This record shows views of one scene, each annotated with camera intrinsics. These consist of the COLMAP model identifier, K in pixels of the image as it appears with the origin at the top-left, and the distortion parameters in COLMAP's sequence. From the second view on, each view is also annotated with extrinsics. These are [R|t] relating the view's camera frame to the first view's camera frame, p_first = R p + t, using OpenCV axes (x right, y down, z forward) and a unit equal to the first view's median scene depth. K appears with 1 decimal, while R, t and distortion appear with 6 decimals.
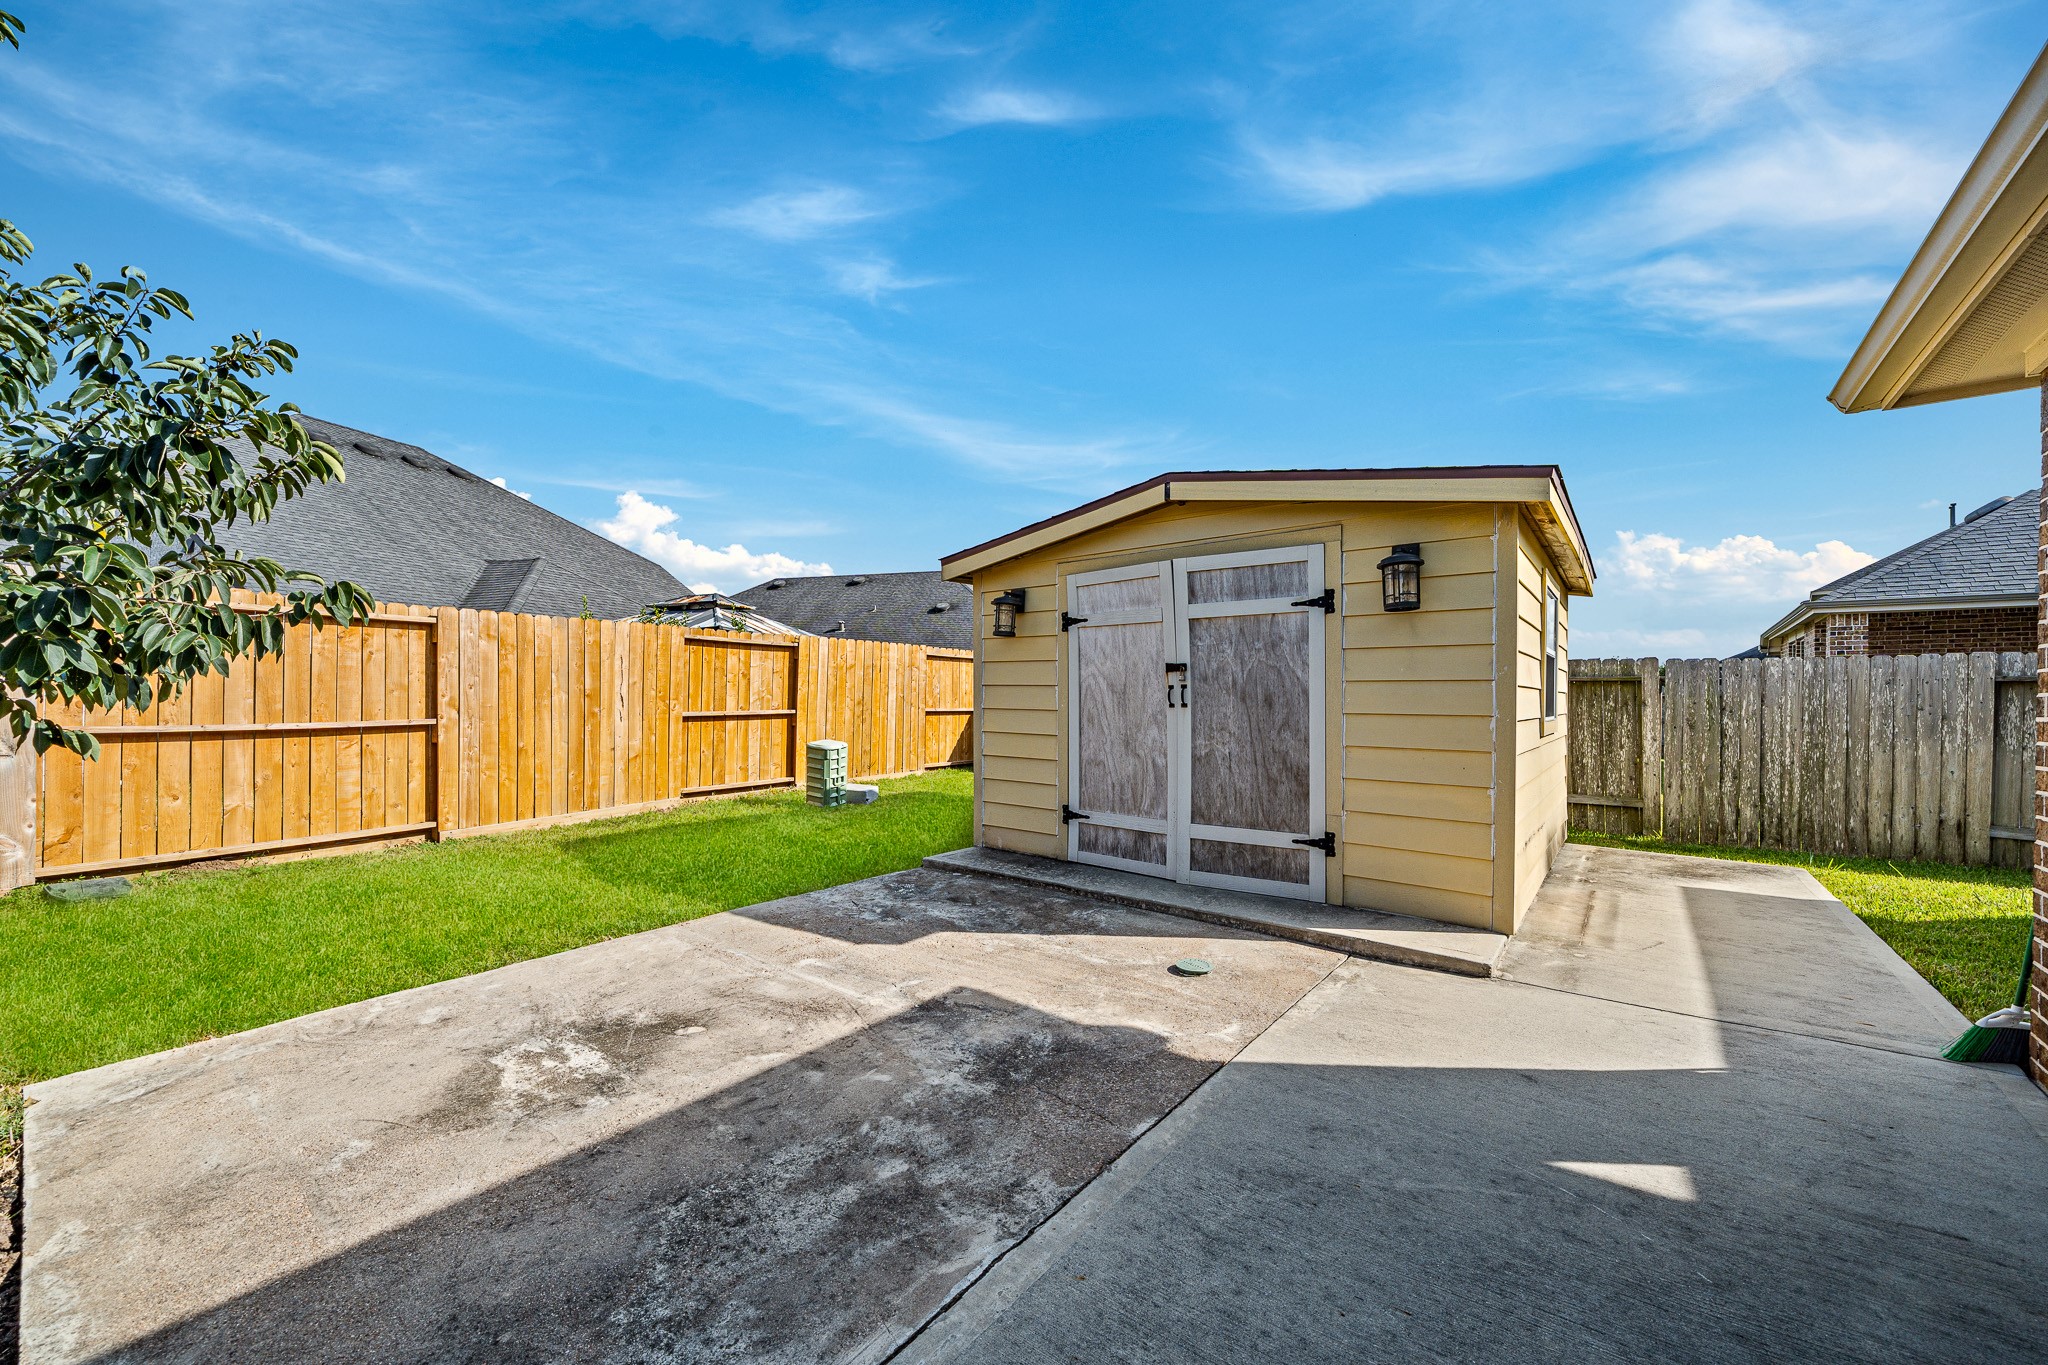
lens RADIAL K [[771.7, 0, 1026.3], [0, 771.7, 695.5], [0, 0, 1]] dist [-0.000794, -0.000002]
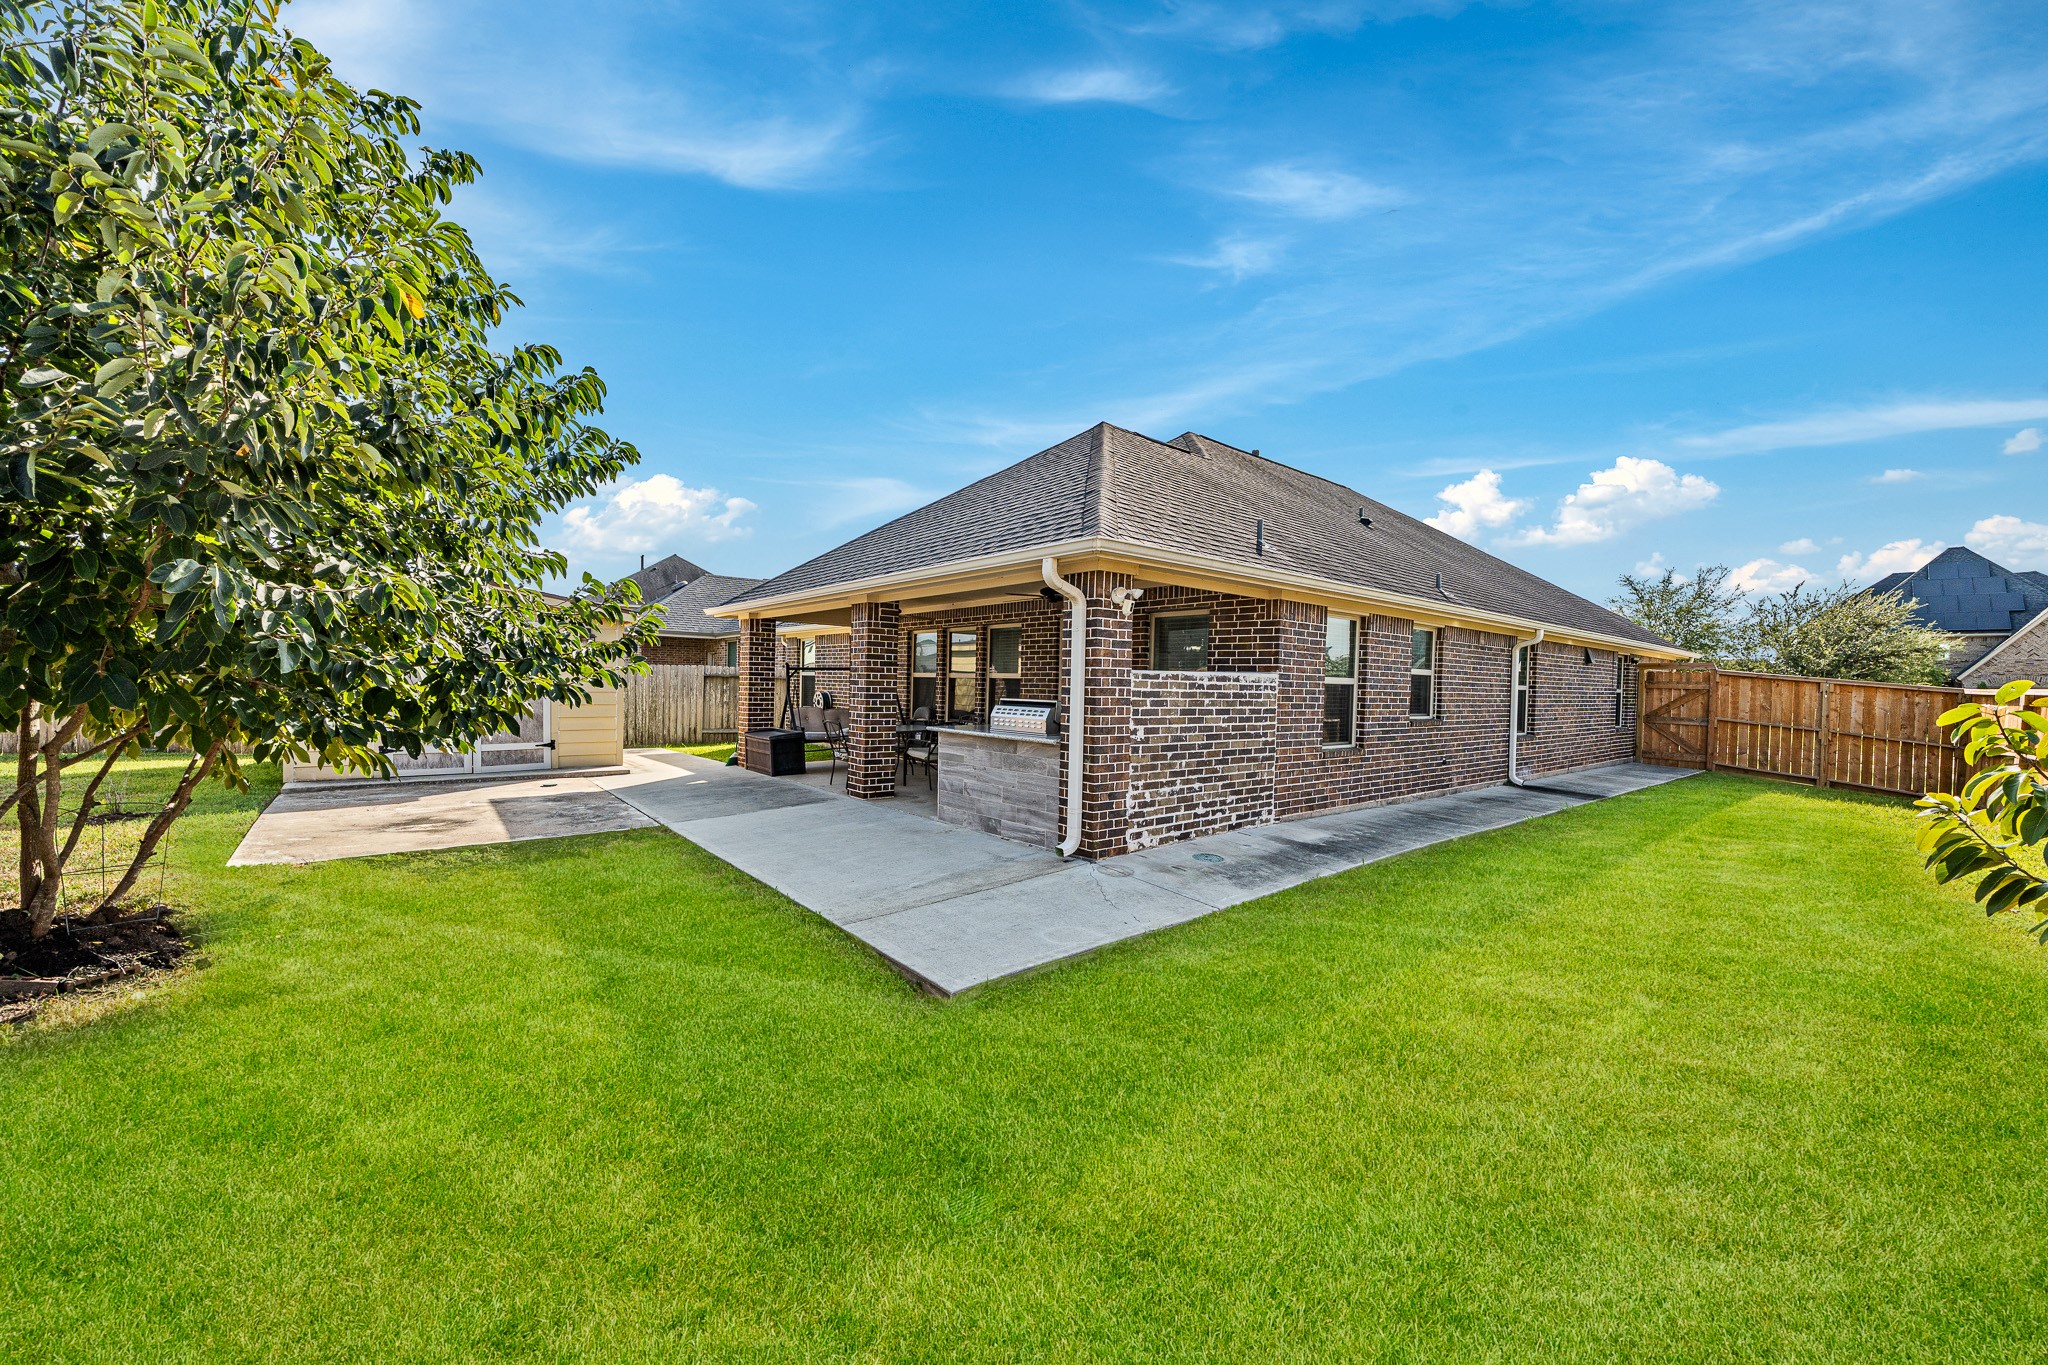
lens RADIAL K [[771.7, 0, 1020.8], [0, 771.7, 687.6], [0, 0, 1]] dist [-0.000794, -0.000002]
pose [[0.214696, -0.011000, 0.976619, -2.067266], [-0.016552, 0.999752, 0.014900, -0.062951], [-0.976541, -0.019364, 0.214461, -1.208431]]
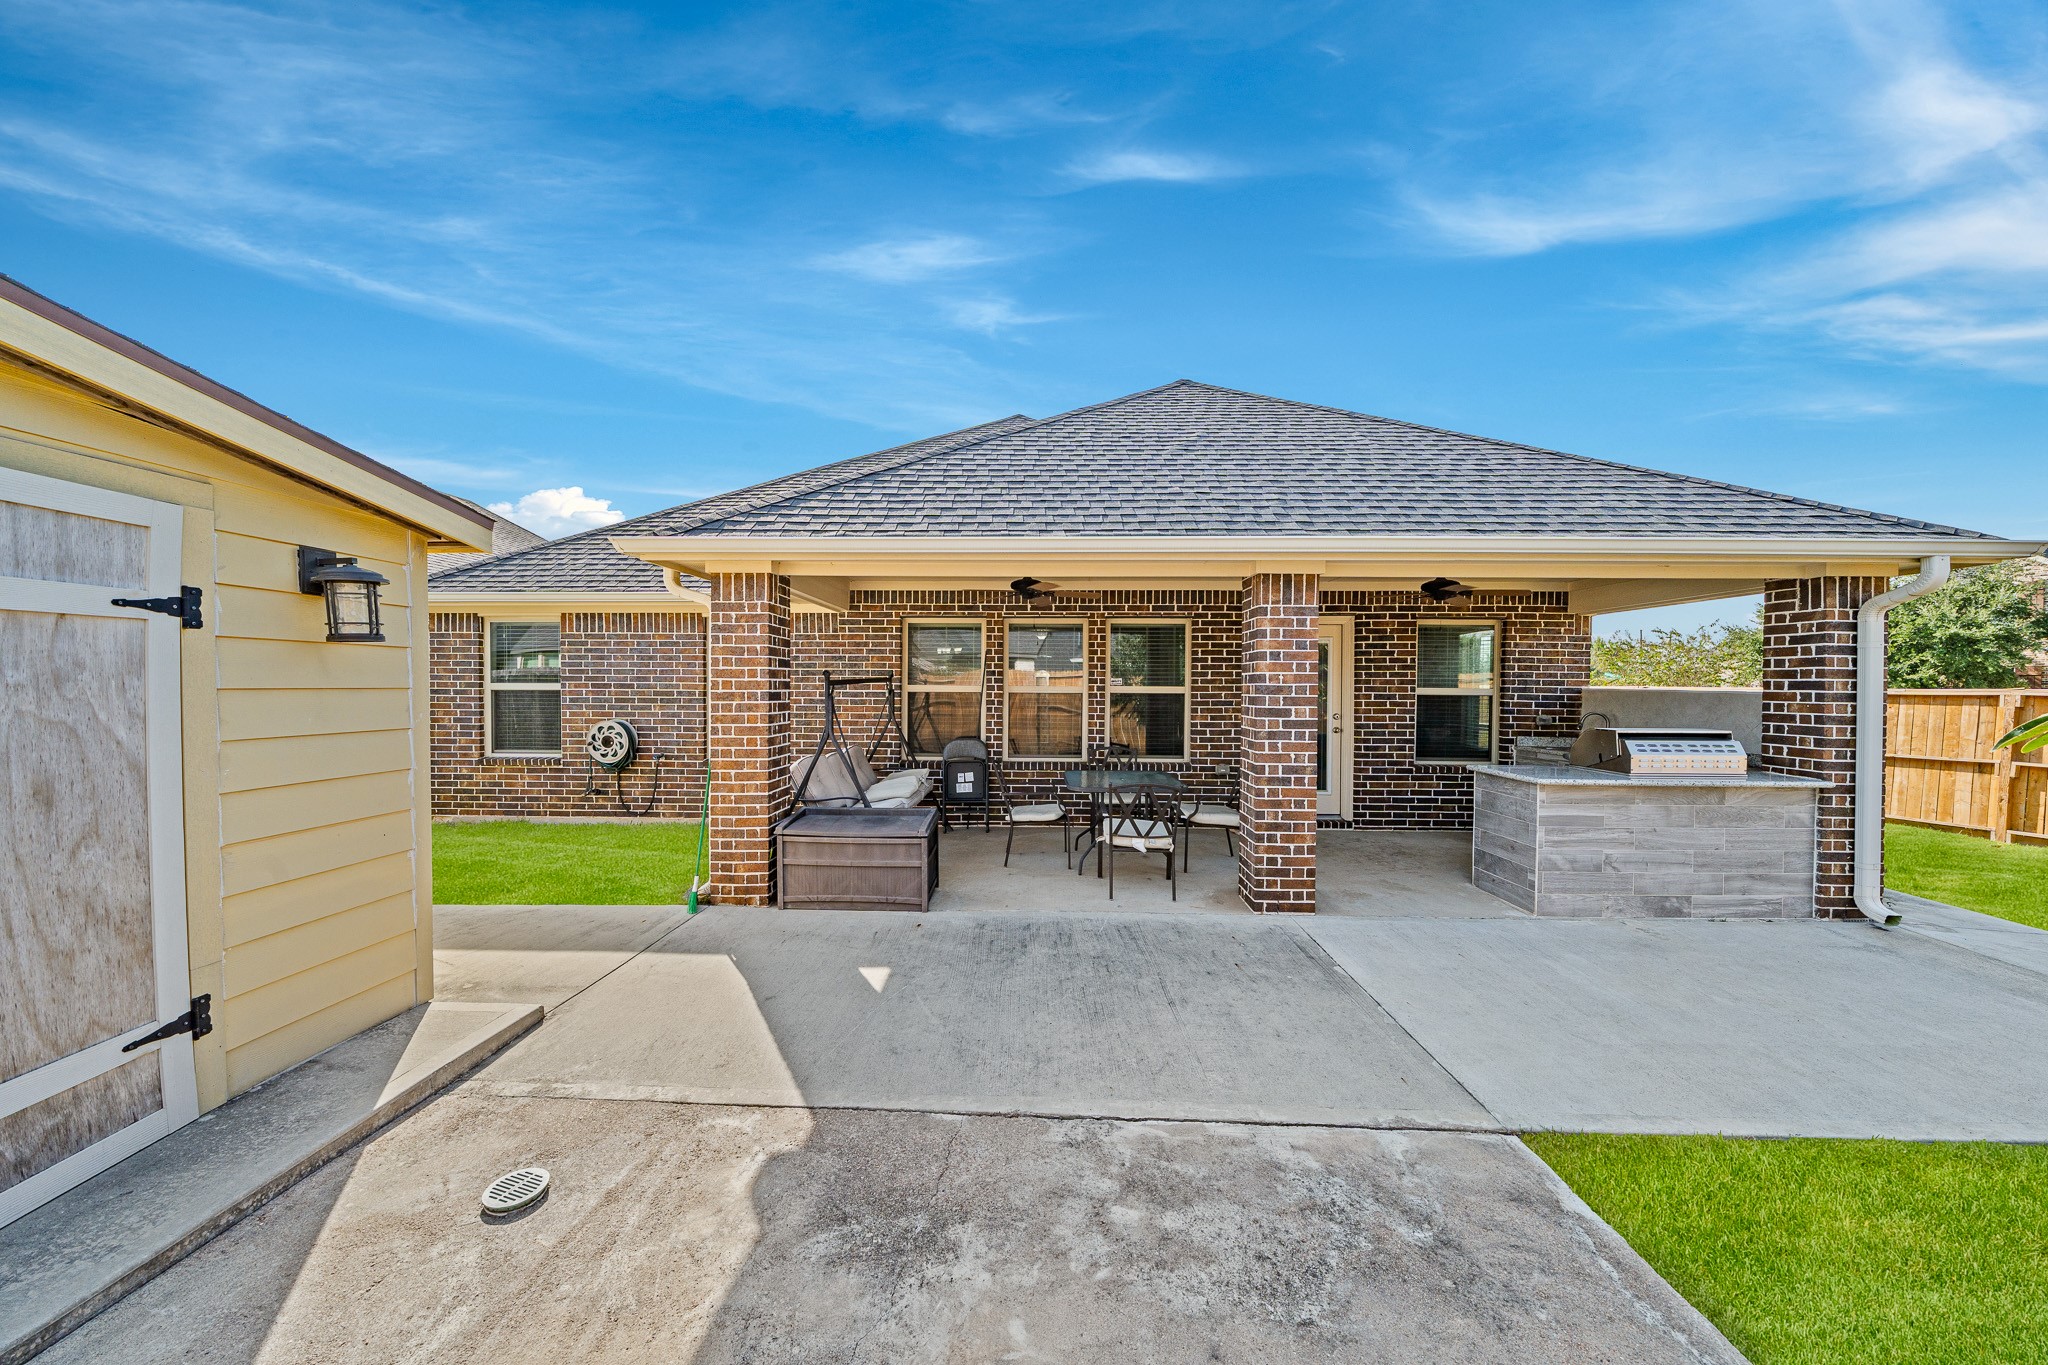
lens RADIAL K [[705.4, 0, 1023.6], [0, 705.4, 682.9], [0, 0, 1]] dist [-0.003311, 0.000073]
pose [[-0.601785, -0.007133, 0.798626, -0.508822], [-0.009309, 0.999955, 0.001917, -0.087221], [-0.798604, -0.006281, -0.601824, 0.989308]]
